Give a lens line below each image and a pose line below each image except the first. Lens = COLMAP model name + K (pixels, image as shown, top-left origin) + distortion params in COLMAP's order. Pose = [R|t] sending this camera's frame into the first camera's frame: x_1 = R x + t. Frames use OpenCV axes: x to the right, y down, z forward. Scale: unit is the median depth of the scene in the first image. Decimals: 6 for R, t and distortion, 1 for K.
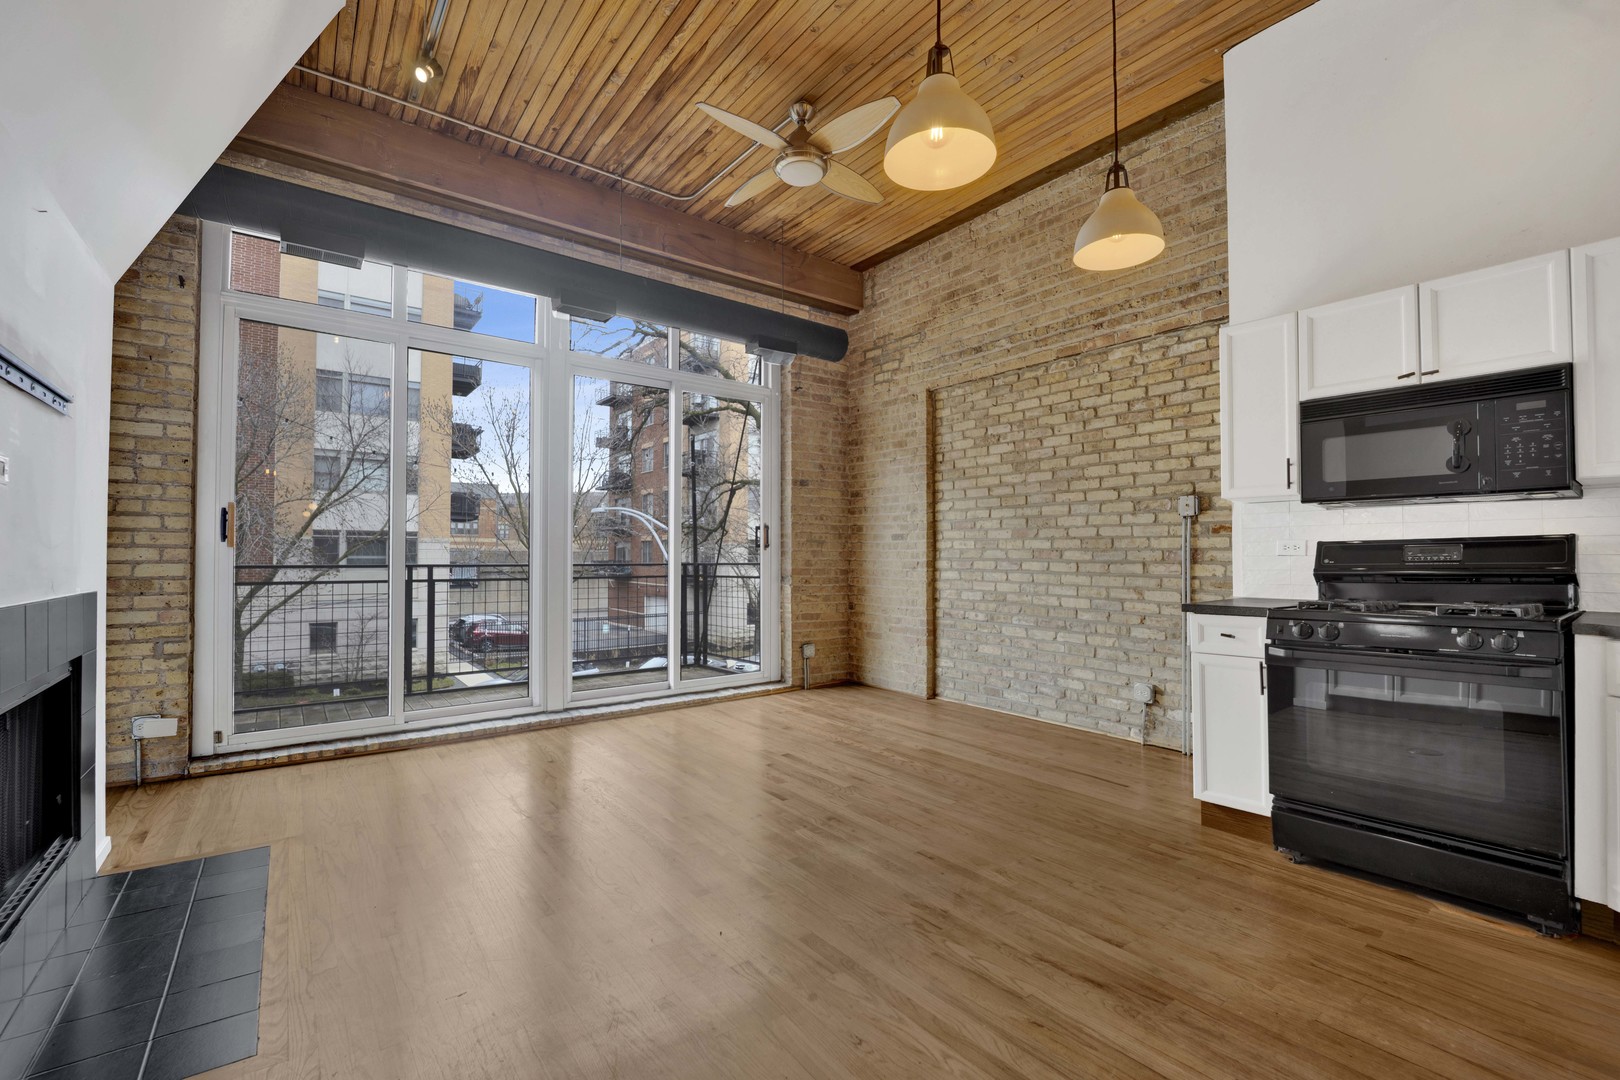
lens RADIAL K [[696.3, 0, 811.0], [0, 696.3, 540.1], [0, 0, 1]] dist [-0.021243, 0.000587]
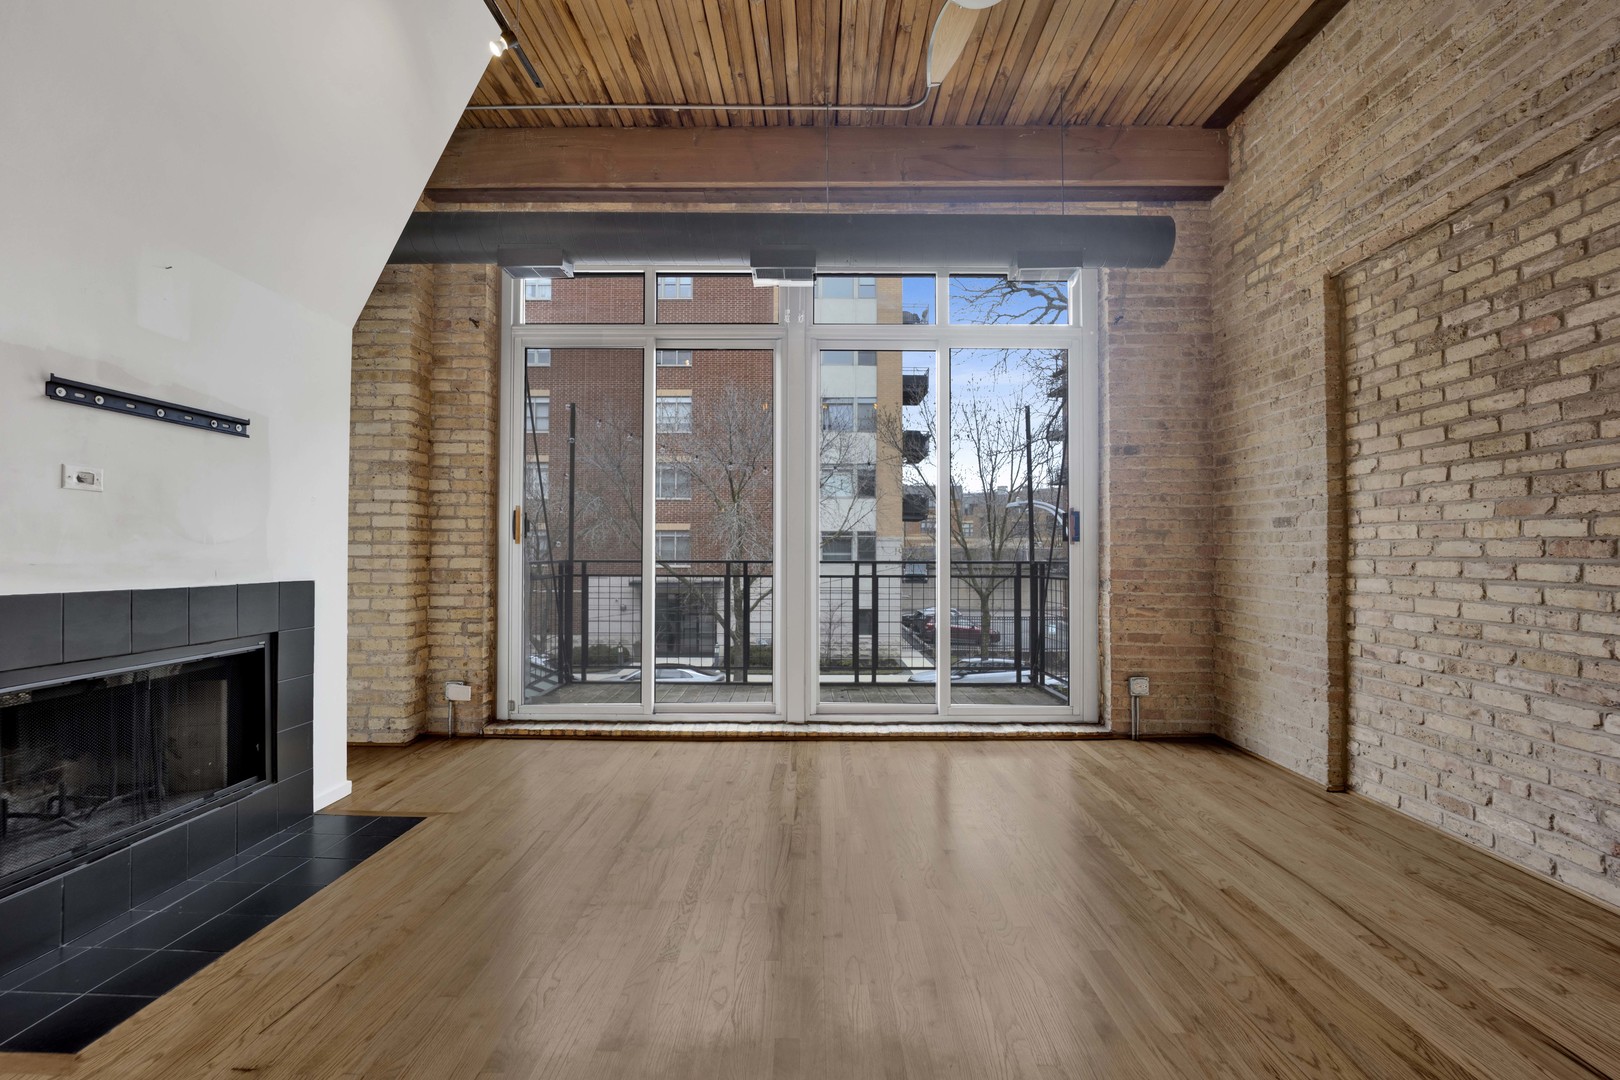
lens RADIAL K [[696.3, 0, 803.3], [0, 696.3, 541.7], [0, 0, 1]] dist [-0.021243, 0.000587]
pose [[0.785094, -0.008811, -0.619314, 0.234301], [0.012253, 0.999924, 0.001308, 0.009523], [0.619256, -0.008615, 0.785142, 0.333037]]
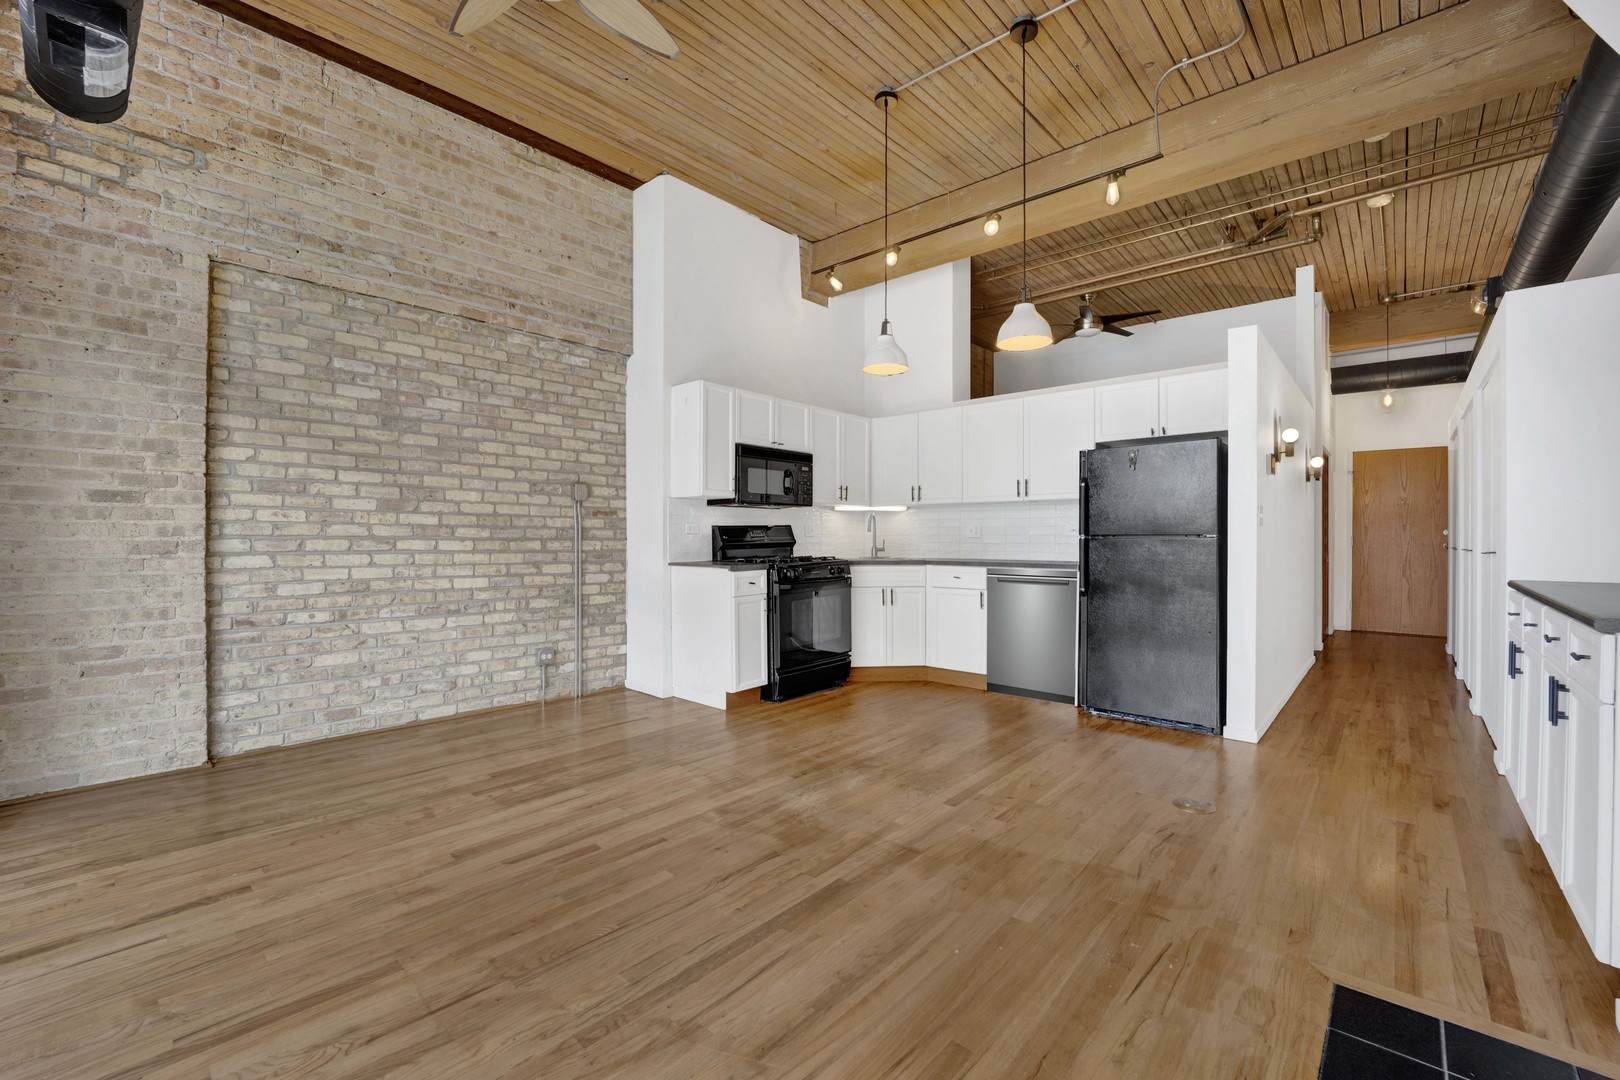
lens RADIAL K [[678.3, 0, 806.5], [0, 678.3, 538.5], [0, 0, 1]] dist [-0.022995, 0.000702]
pose [[-0.191228, -0.005556, 0.981530, -0.654947], [-0.025825, 0.999666, 0.000628, 0.019024], [-0.981206, -0.025228, -0.191308, 0.785183]]
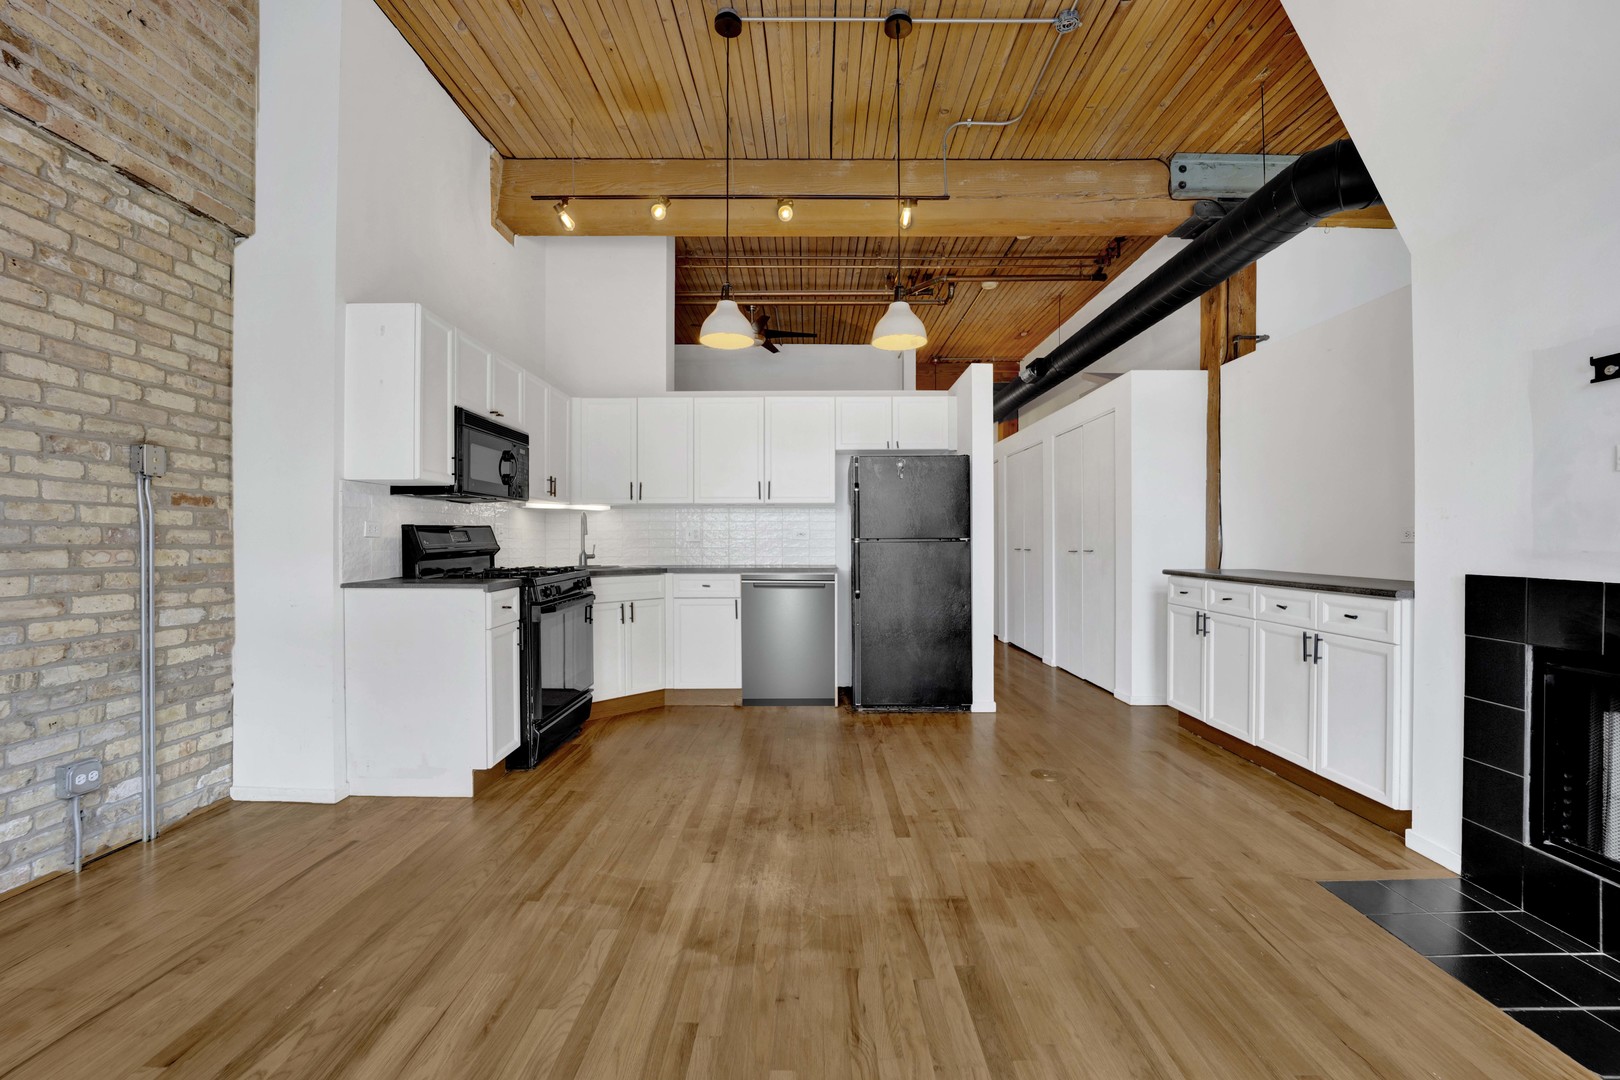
lens RADIAL K [[678.3, 0, 827.0], [0, 678.3, 536.4], [0, 0, 1]] dist [-0.022995, 0.000702]
pose [[-0.801136, 0.003658, 0.598471, -0.323966], [-0.014445, 0.999572, -0.025447, 0.027557], [-0.598308, -0.029031, -0.800740, 1.051405]]
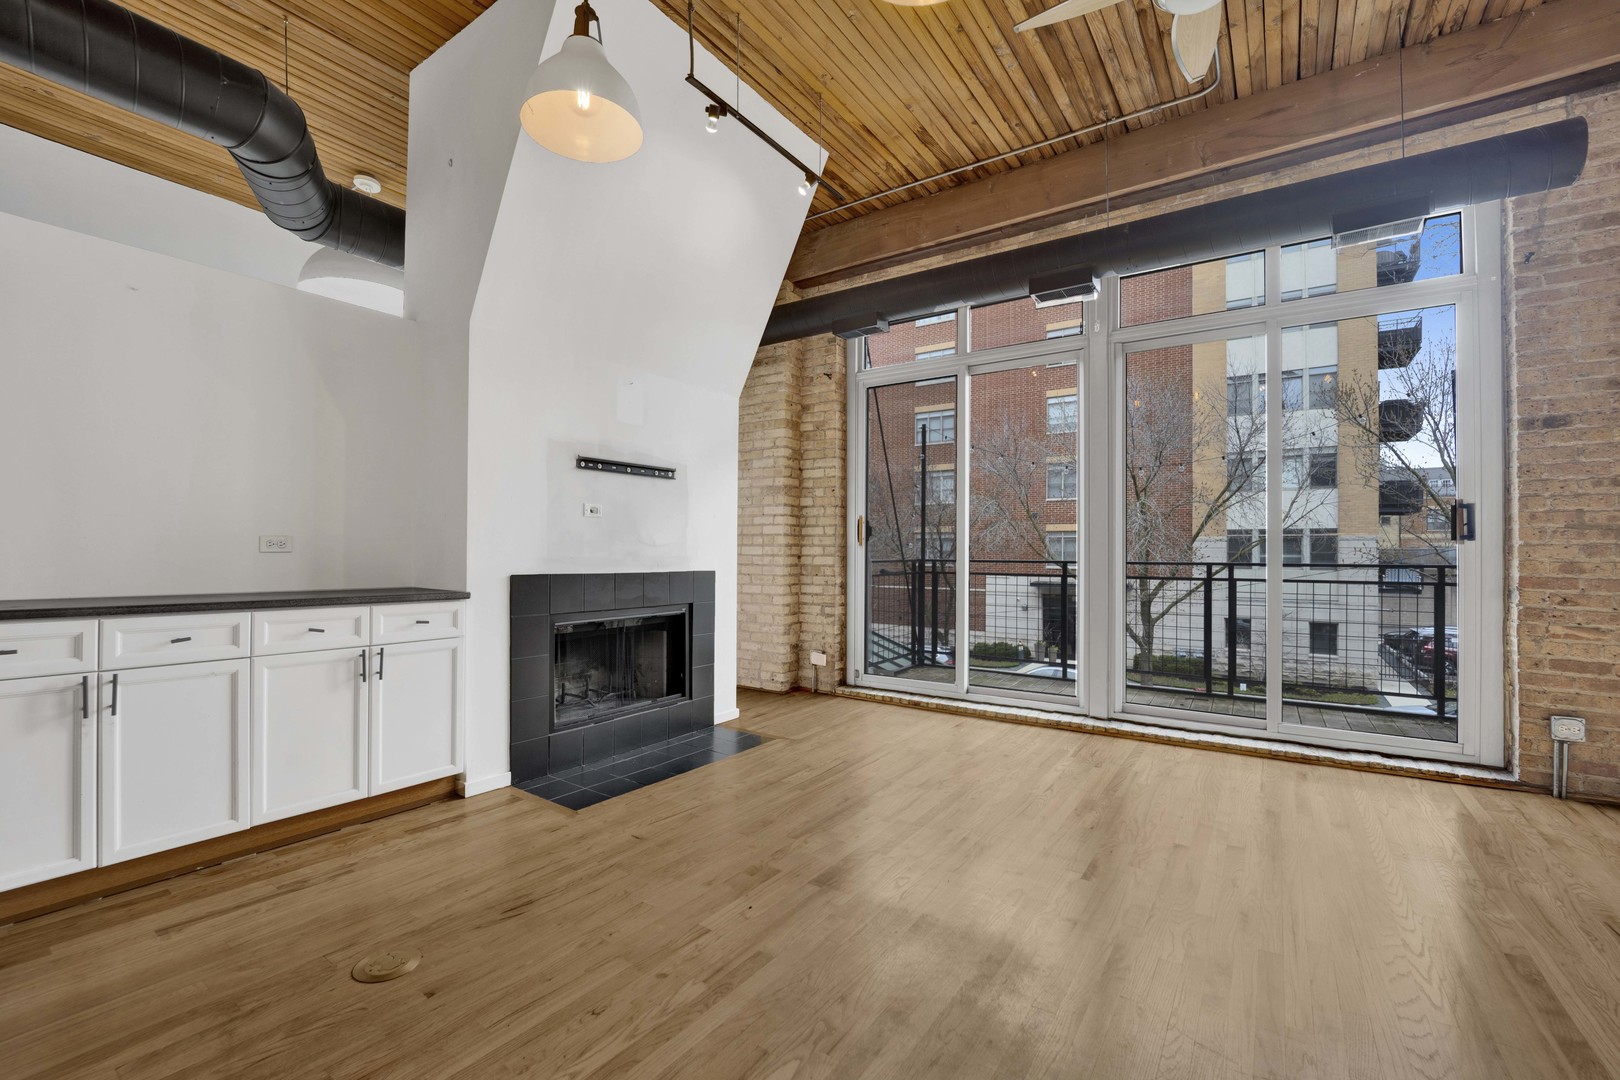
lens RADIAL K [[678.3, 0, 795.0], [0, 678.3, 541.5], [0, 0, 1]] dist [-0.022995, 0.000702]
pose [[0.294350, -0.013682, -0.955600, 0.443734], [0.016294, 0.999824, -0.009296, 0.010808], [0.955559, -0.012834, 0.294521, 0.388675]]
